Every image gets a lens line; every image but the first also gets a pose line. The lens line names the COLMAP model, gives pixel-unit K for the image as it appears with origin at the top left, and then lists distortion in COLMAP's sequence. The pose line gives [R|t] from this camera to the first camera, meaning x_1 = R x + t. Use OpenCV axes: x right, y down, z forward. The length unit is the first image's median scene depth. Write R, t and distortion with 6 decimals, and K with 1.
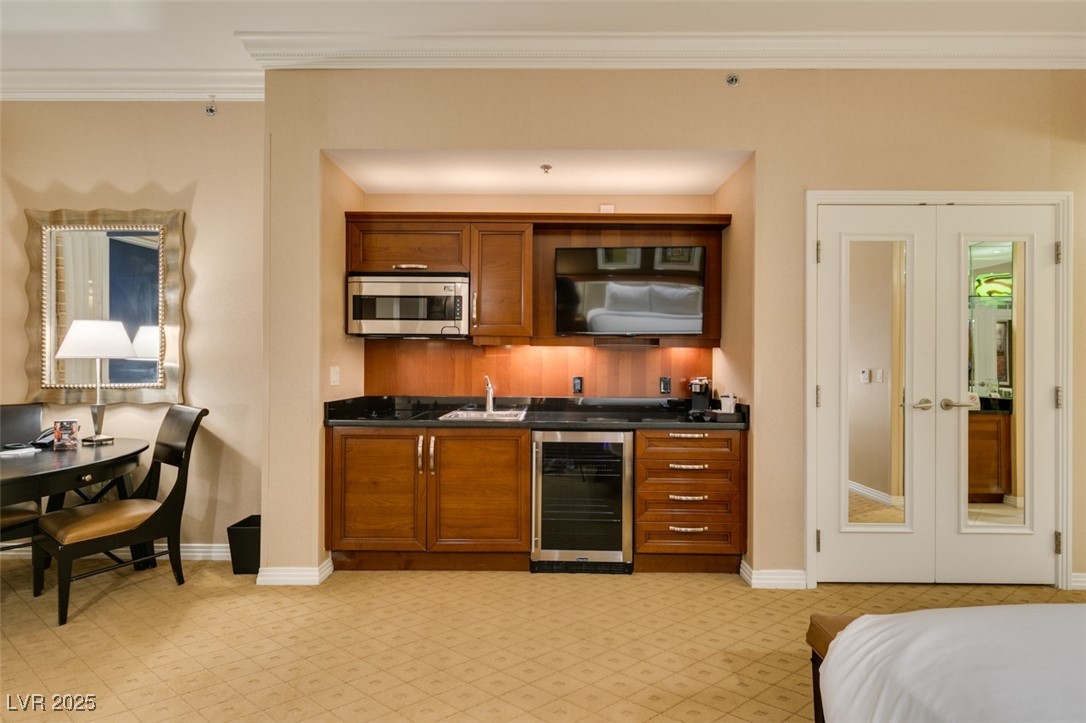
lens RADIAL K [[489.0, 0, 543.0], [0, 489.0, 361.5], [0, 0, 1]] dist [0.003519, 0.000736]
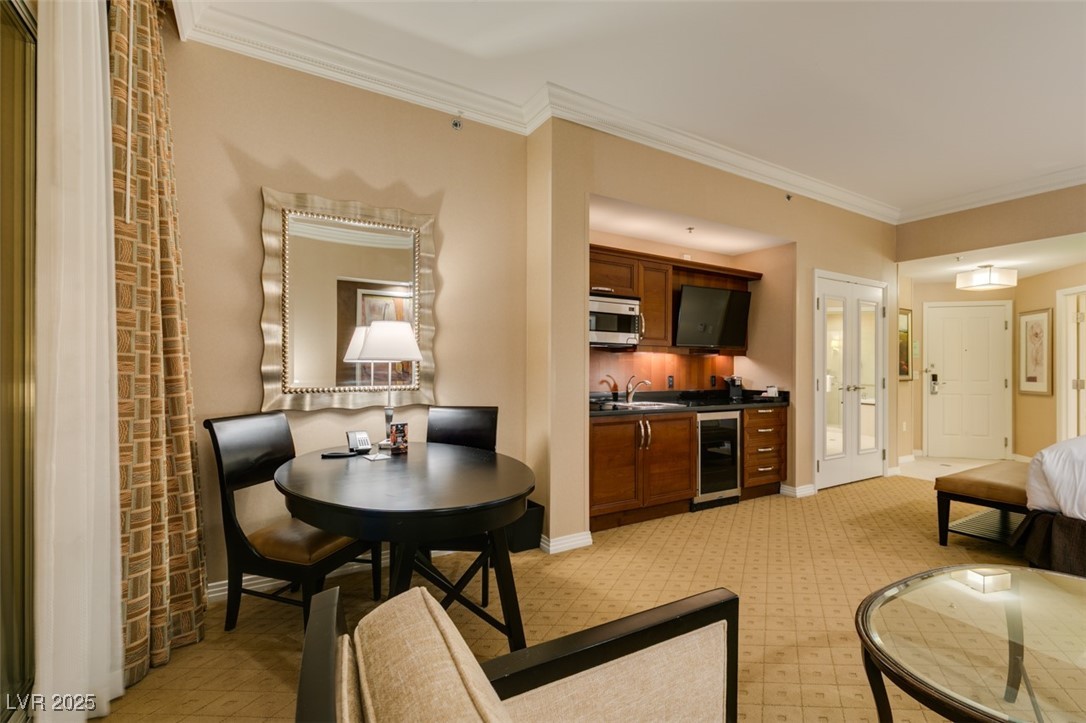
lens RADIAL K [[489.0, 0, 543.0], [0, 489.0, 361.5], [0, 0, 1]] dist [0.003519, 0.000736]
pose [[0.851911, 0.006494, 0.523647, -1.151139], [-0.006466, 0.999977, -0.001882, -0.004128], [-0.523647, -0.001783, 0.851933, 0.009794]]
